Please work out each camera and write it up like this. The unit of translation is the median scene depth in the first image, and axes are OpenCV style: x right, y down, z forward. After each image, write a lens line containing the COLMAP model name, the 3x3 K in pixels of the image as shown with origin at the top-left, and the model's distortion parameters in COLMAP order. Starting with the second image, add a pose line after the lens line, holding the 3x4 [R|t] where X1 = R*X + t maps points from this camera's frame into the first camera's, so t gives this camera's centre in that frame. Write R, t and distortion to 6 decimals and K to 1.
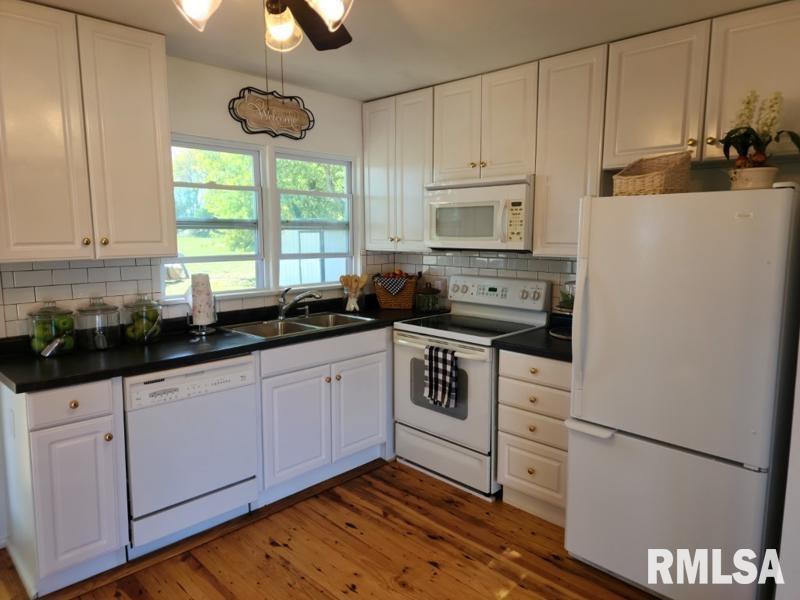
lens RADIAL K [[537.2, 0, 402.1], [0, 537.2, 294.8], [0, 0, 1]] dist [0.078634, -0.074055]
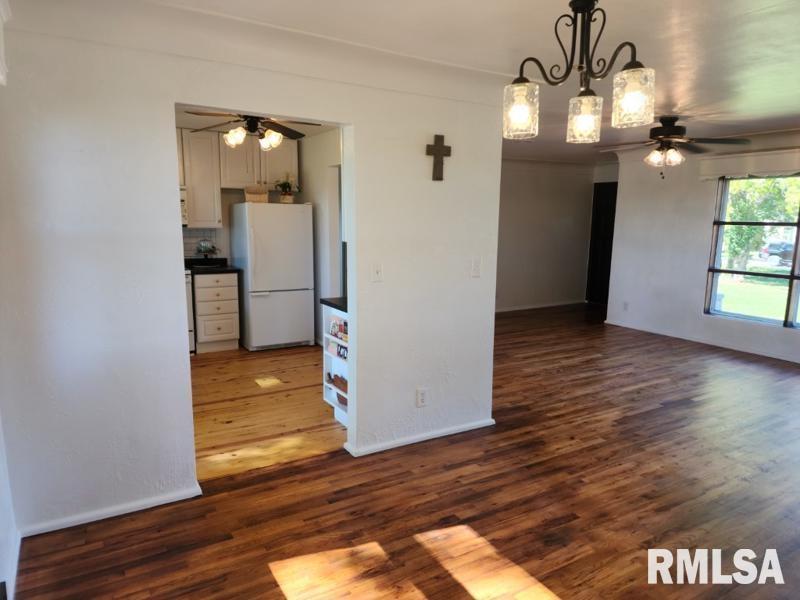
lens RADIAL K [[537.2, 0, 401.7], [0, 537.2, 301.1], [0, 0, 1]] dist [0.078634, -0.074055]
pose [[0.251454, -0.147075, 0.956629, -1.508204], [0.104653, 0.986724, 0.124193, 0.026925], [-0.962195, 0.068886, 0.263507, -0.245908]]
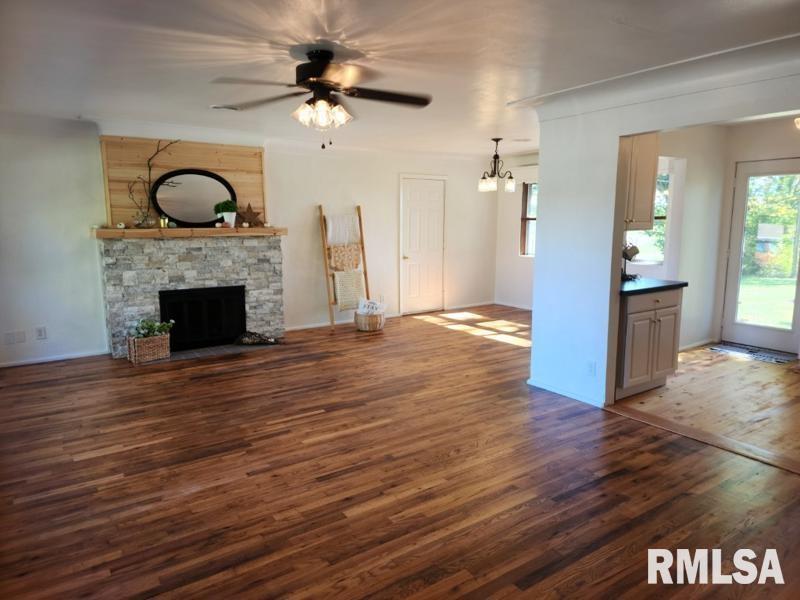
lens RADIAL K [[537.2, 0, 399.4], [0, 537.2, 293.6], [0, 0, 1]] dist [0.078634, -0.074055]
pose [[-0.190166, 0.139206, -0.971833, 1.393955], [-0.114219, 0.980037, 0.162732, 0.037566], [0.975085, 0.141948, -0.170470, -0.228382]]
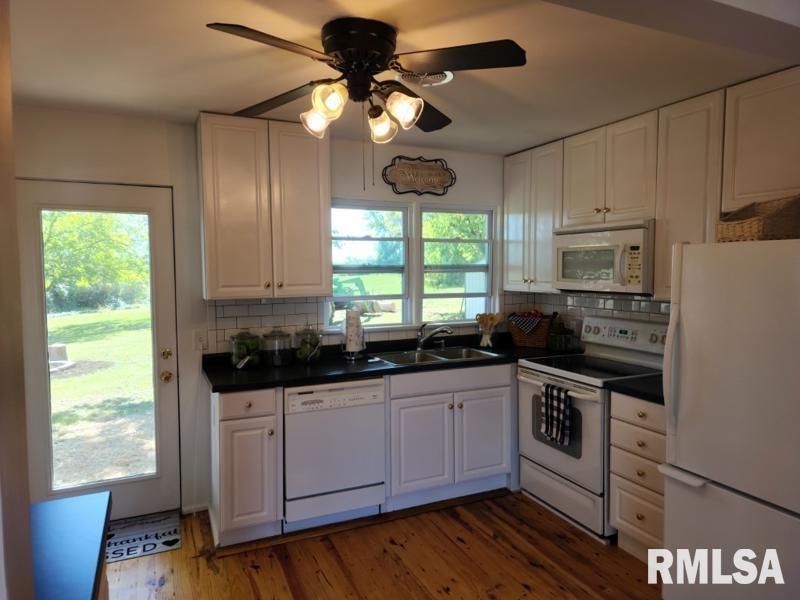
lens RADIAL K [[537.2, 0, 403.4], [0, 537.2, 300.7], [0, 0, 1]] dist [0.078634, -0.074055]
pose [[0.935042, 0.016785, -0.354139, 0.169124], [-0.036673, 0.998099, -0.049522, -0.003412], [0.352634, 0.059293, 0.933881, -0.099947]]
